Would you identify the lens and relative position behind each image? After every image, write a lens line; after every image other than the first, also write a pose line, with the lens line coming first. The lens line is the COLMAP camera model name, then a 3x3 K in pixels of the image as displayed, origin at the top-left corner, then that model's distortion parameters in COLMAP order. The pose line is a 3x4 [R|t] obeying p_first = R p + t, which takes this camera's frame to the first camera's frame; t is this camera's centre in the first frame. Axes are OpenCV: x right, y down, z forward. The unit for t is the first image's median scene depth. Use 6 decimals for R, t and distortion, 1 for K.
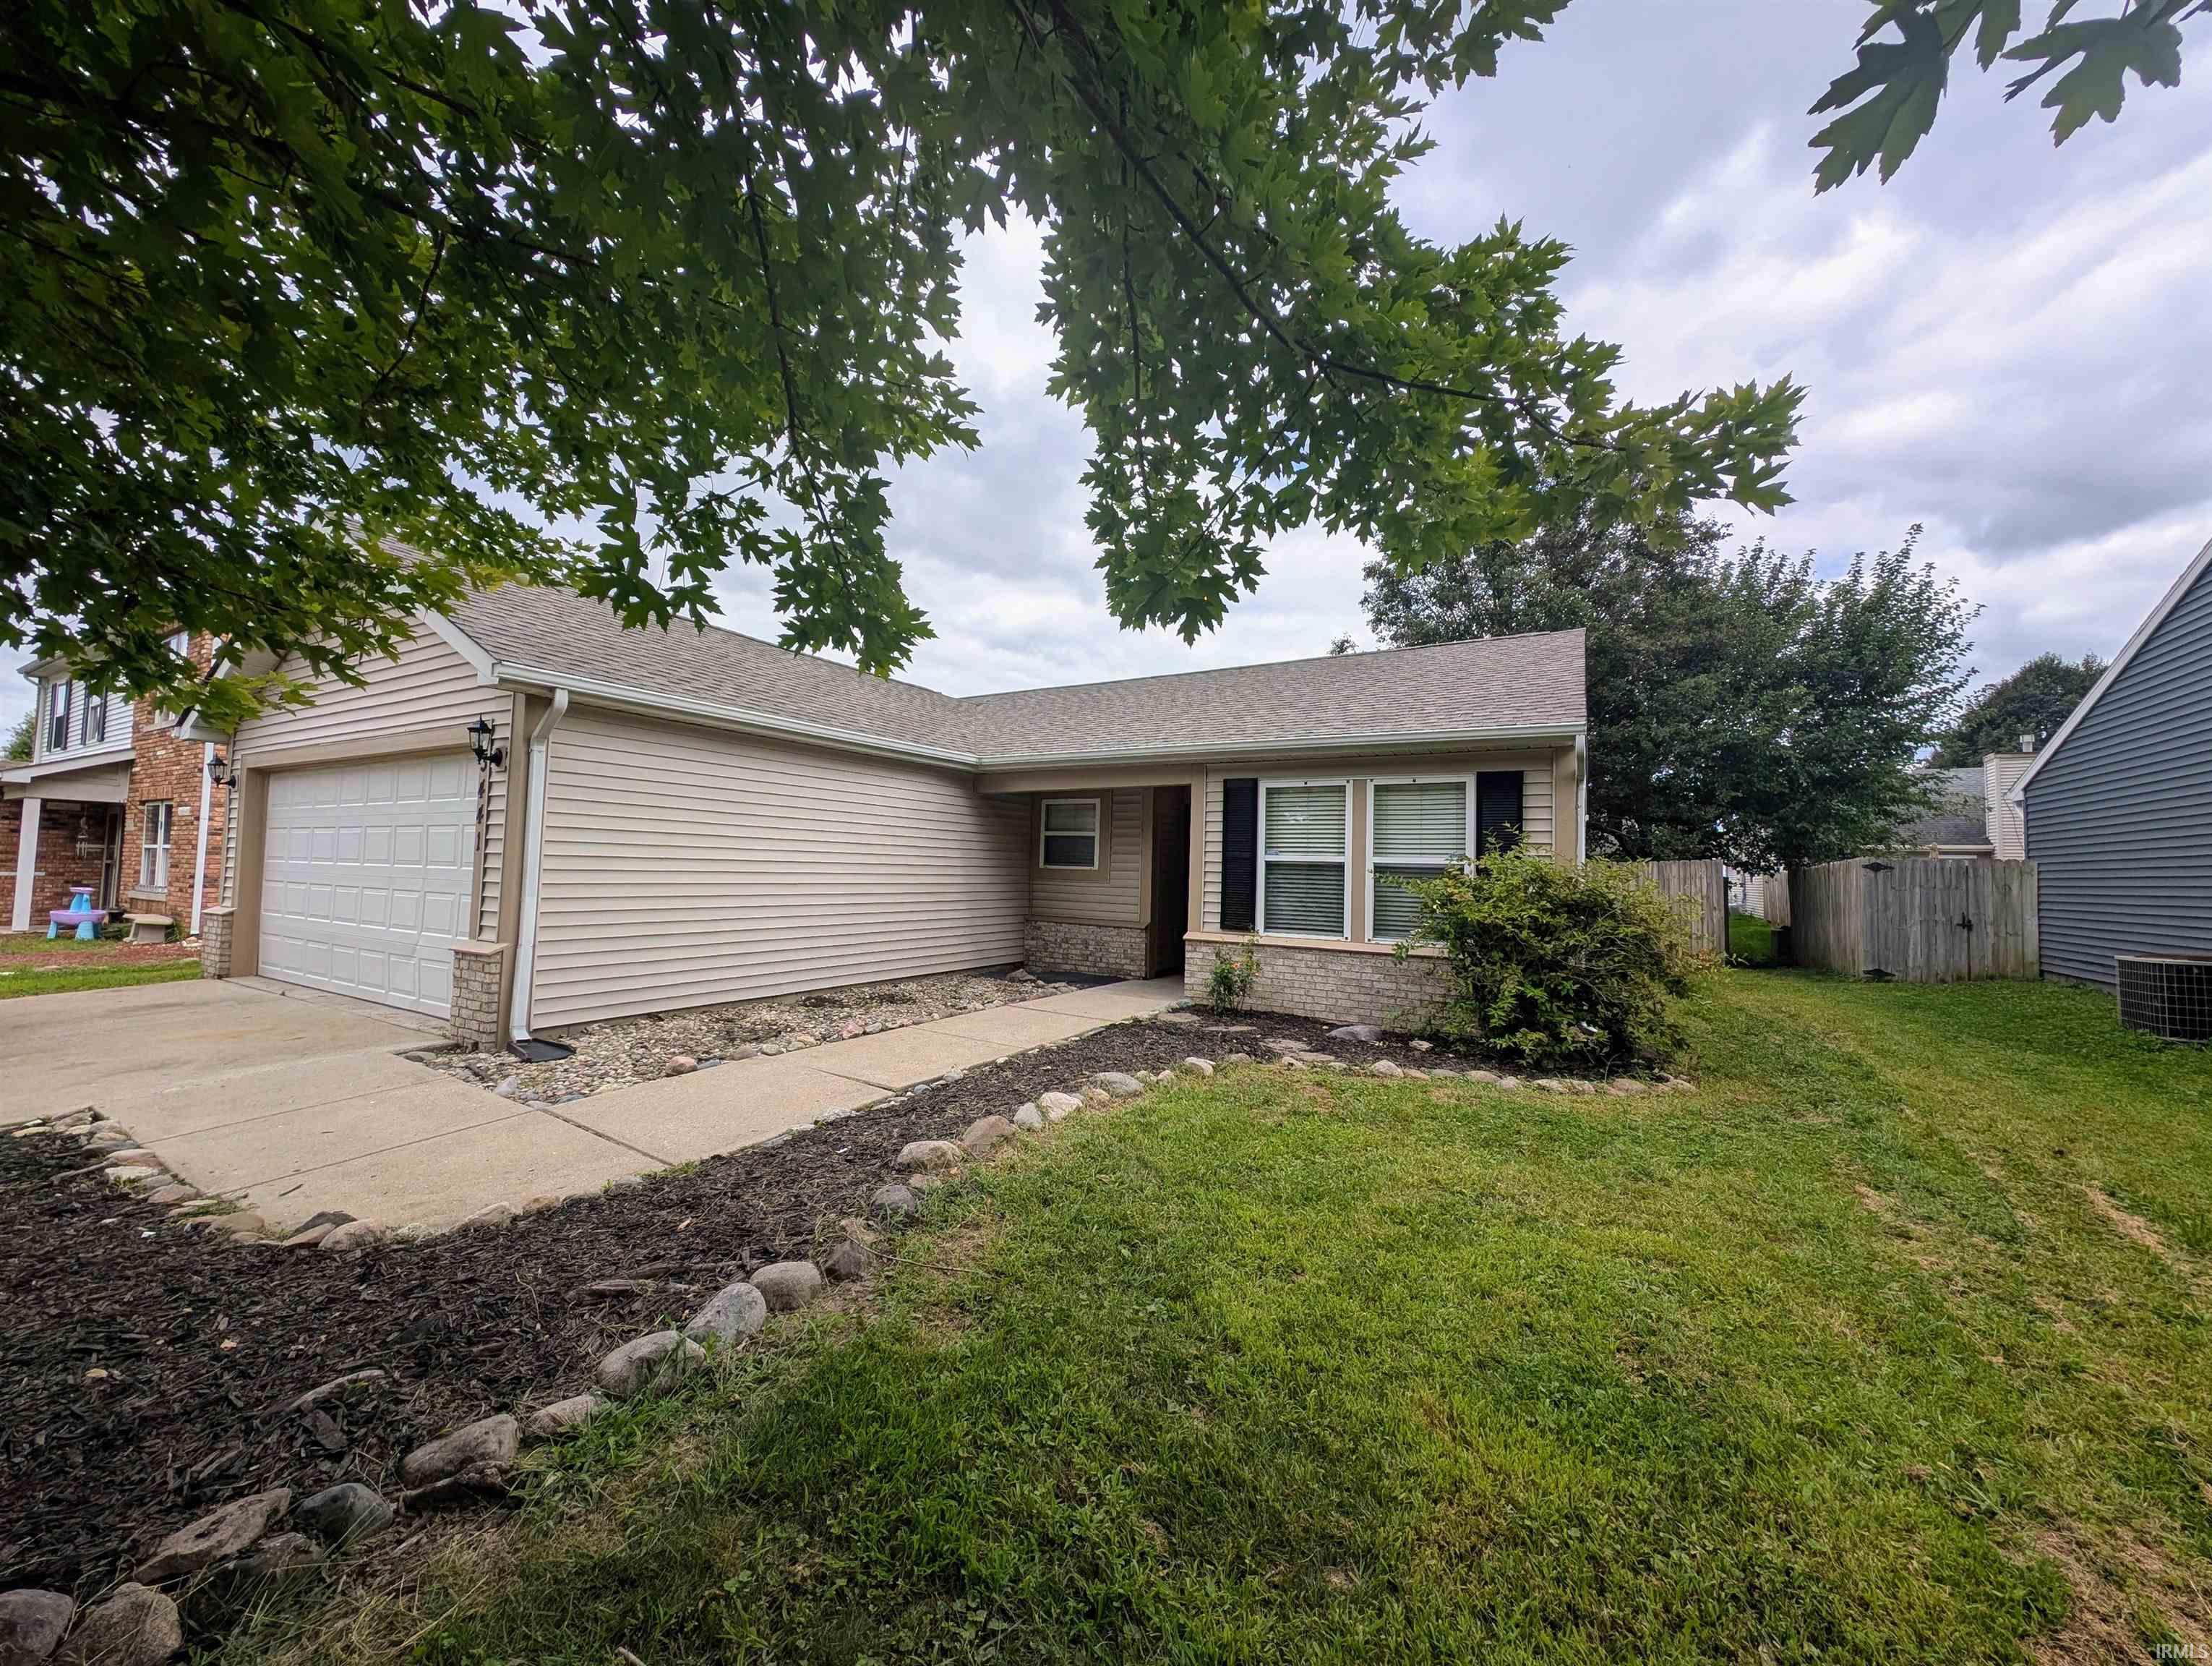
lens RADIAL K [[851.1, 0, 1106.0], [0, 851.1, 833.0], [0, 0, 1]] dist [0.000543, -0.000006]
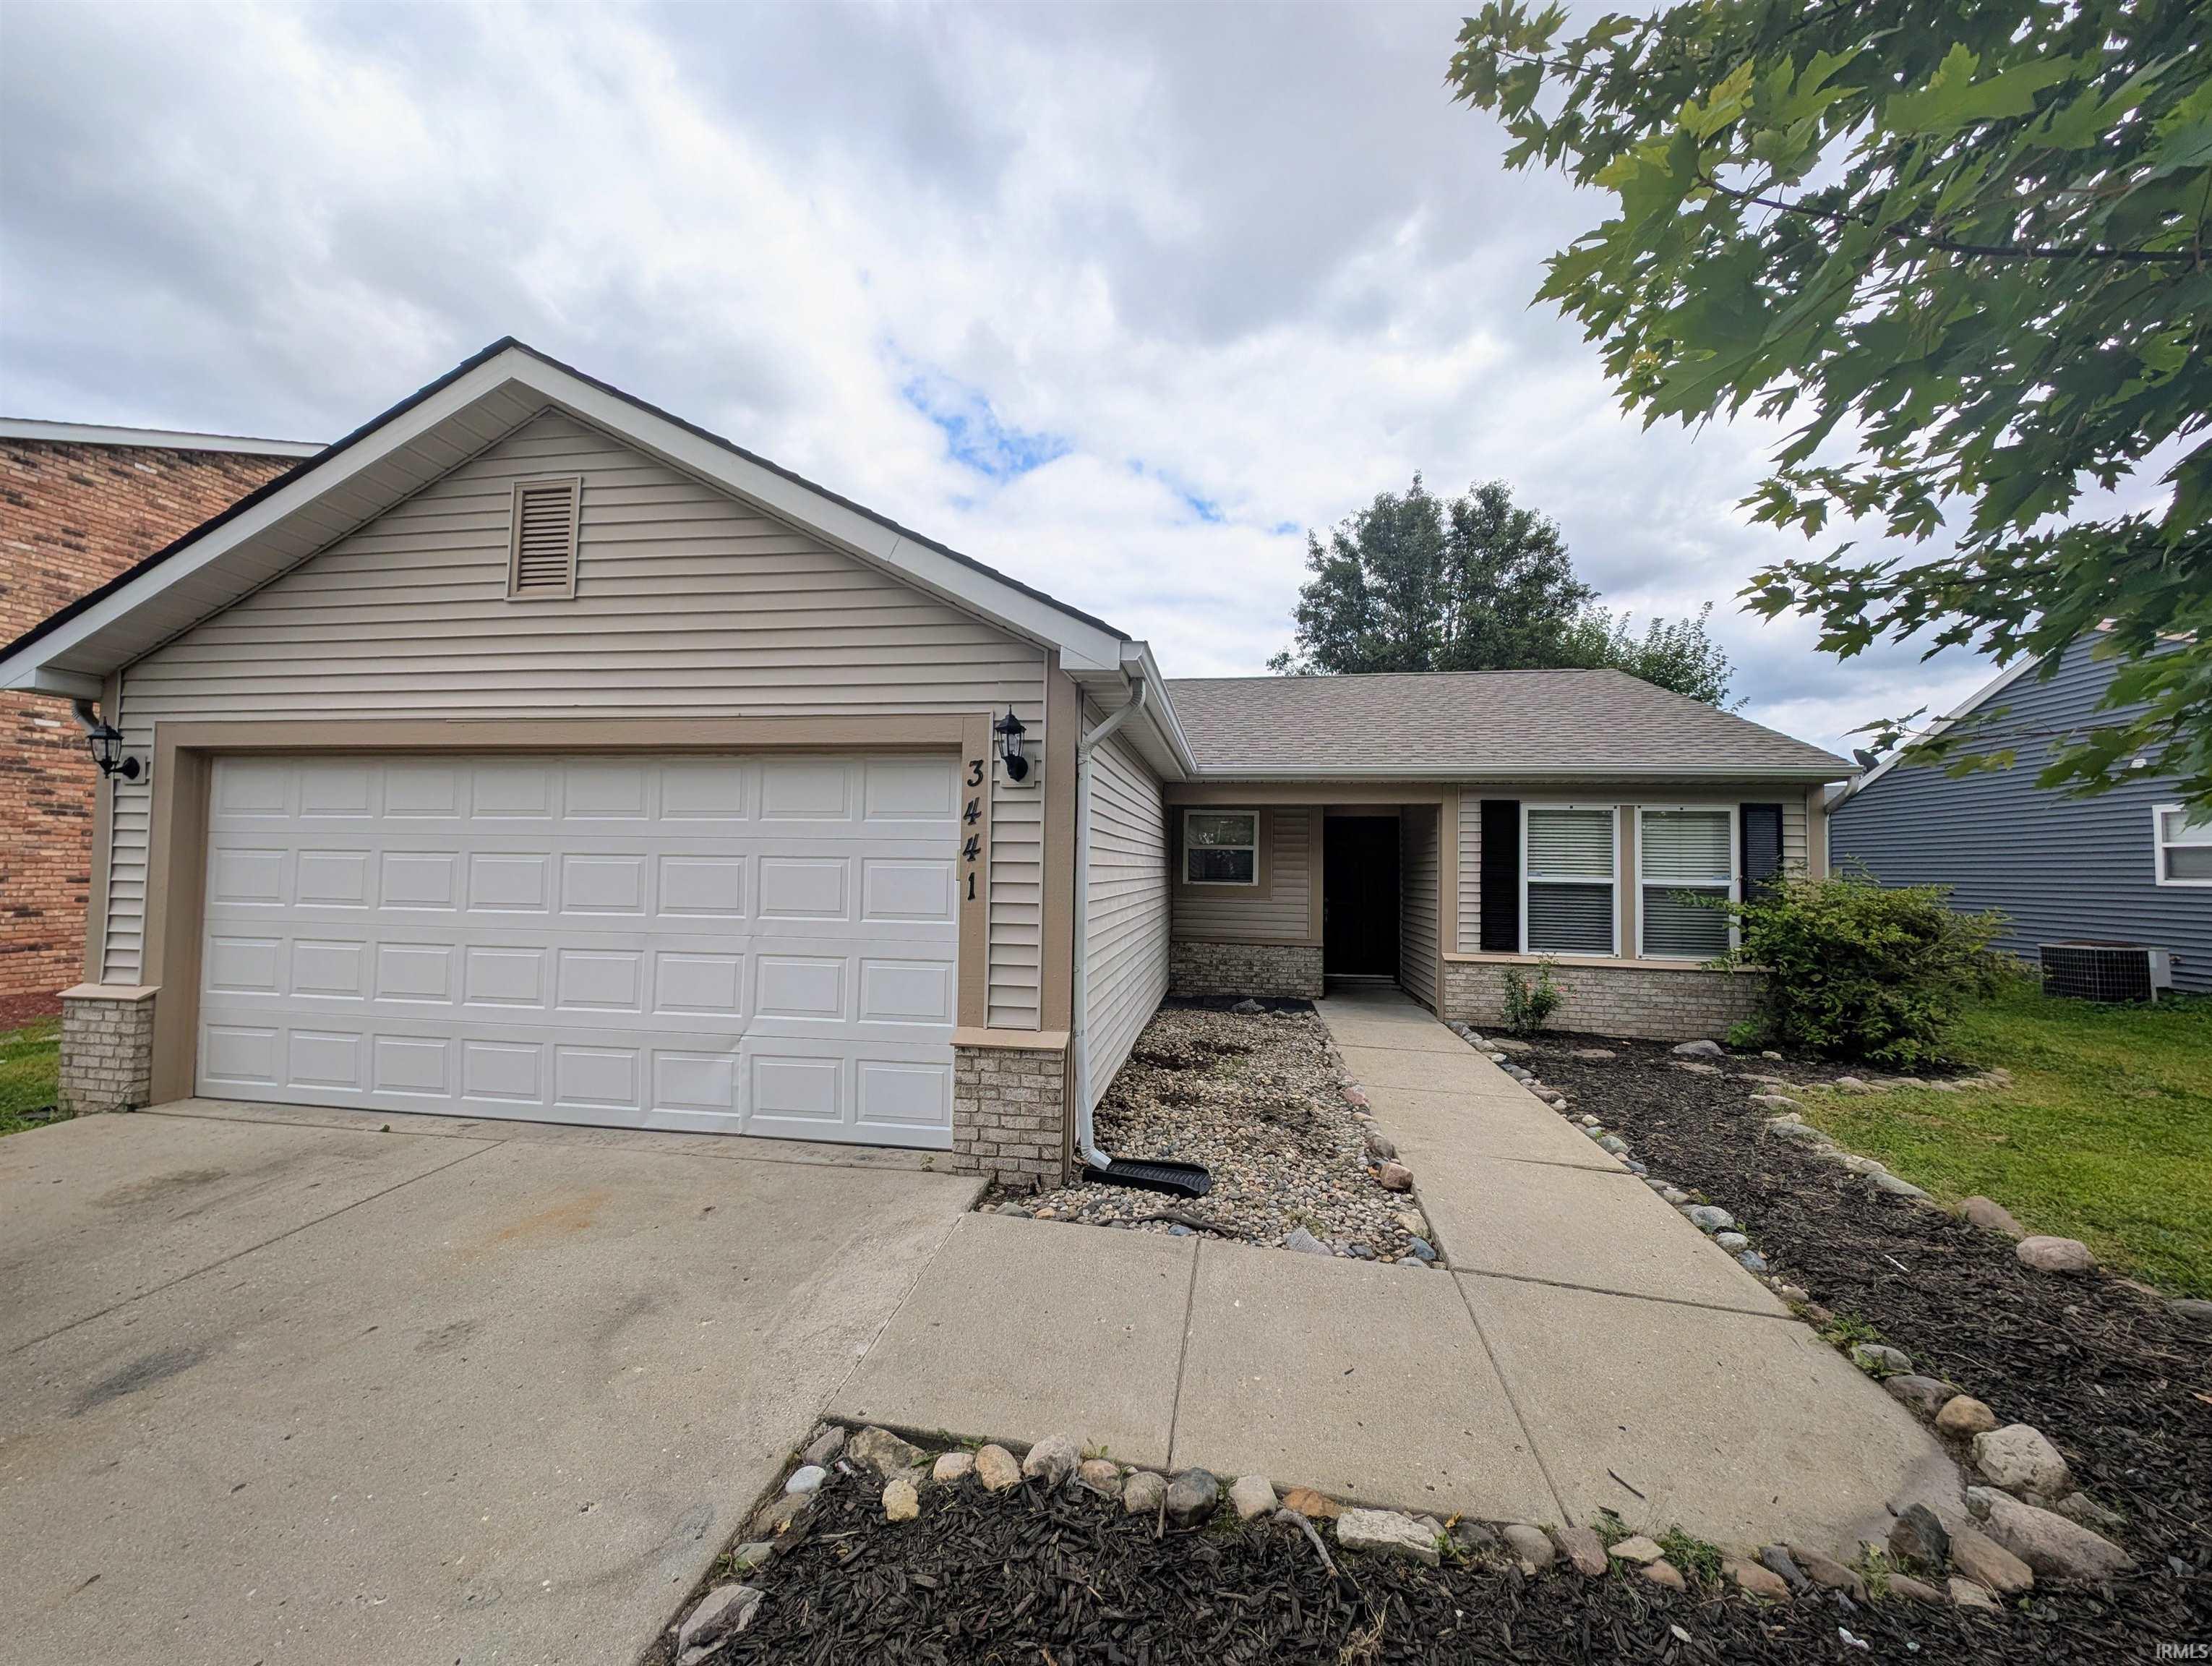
lens RADIAL K [[851.1, 0, 1106.0], [0, 851.1, 833.0], [0, 0, 1]] dist [0.000543, -0.000006]
pose [[0.931364, 0.006290, 0.364034, -0.656144], [-0.011382, 0.999865, 0.011845, -0.032180], [-0.363910, -0.015176, 0.931310, 0.231185]]
